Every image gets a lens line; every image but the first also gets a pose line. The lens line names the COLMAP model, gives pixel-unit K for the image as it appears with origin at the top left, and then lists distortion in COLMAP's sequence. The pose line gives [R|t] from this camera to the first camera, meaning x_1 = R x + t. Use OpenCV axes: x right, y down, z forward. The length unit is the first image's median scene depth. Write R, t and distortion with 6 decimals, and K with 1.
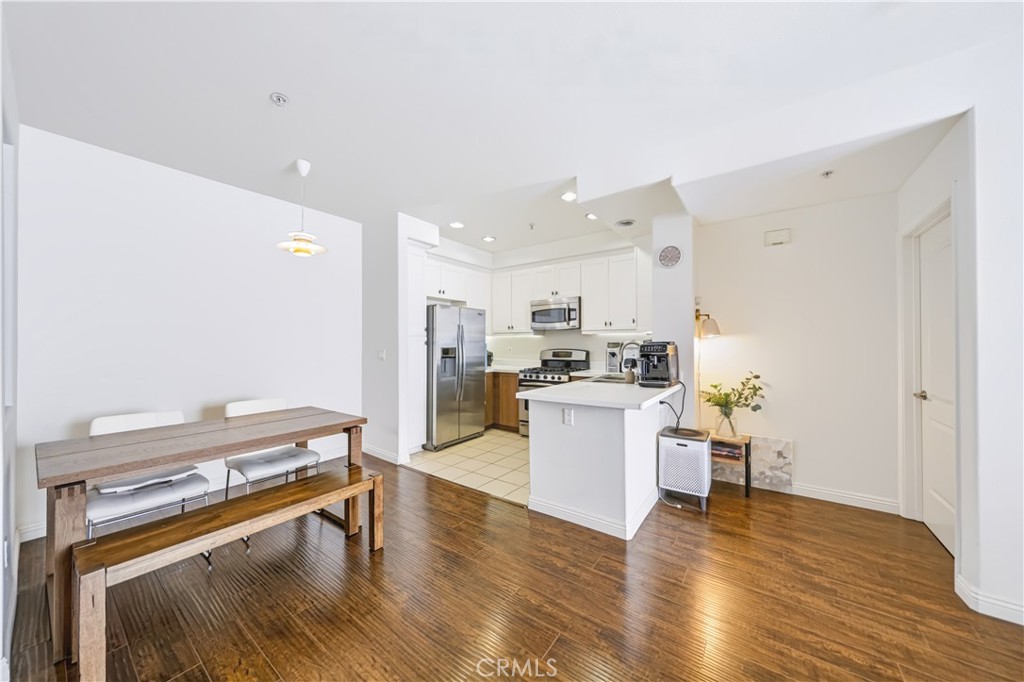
lens RADIAL K [[349.4, 0, 515.2], [0, 349.4, 340.8], [0, 0, 1]] dist [-0.000027, -0.000038]
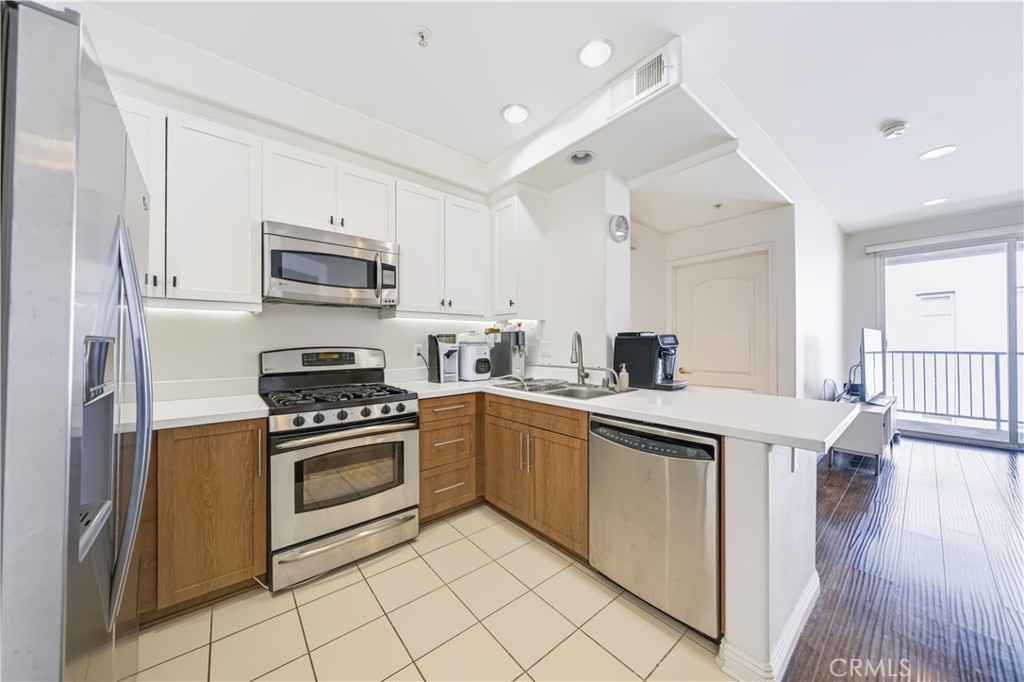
lens RADIAL K [[349.4, 0, 515.2], [0, 349.4, 340.8], [0, 0, 1]] dist [-0.000027, -0.000038]
pose [[0.245927, 0.008483, 0.969251, -0.409034], [-0.004767, 0.999960, -0.007542, 0.028683], [-0.969277, -0.002765, 0.245957, 1.041289]]
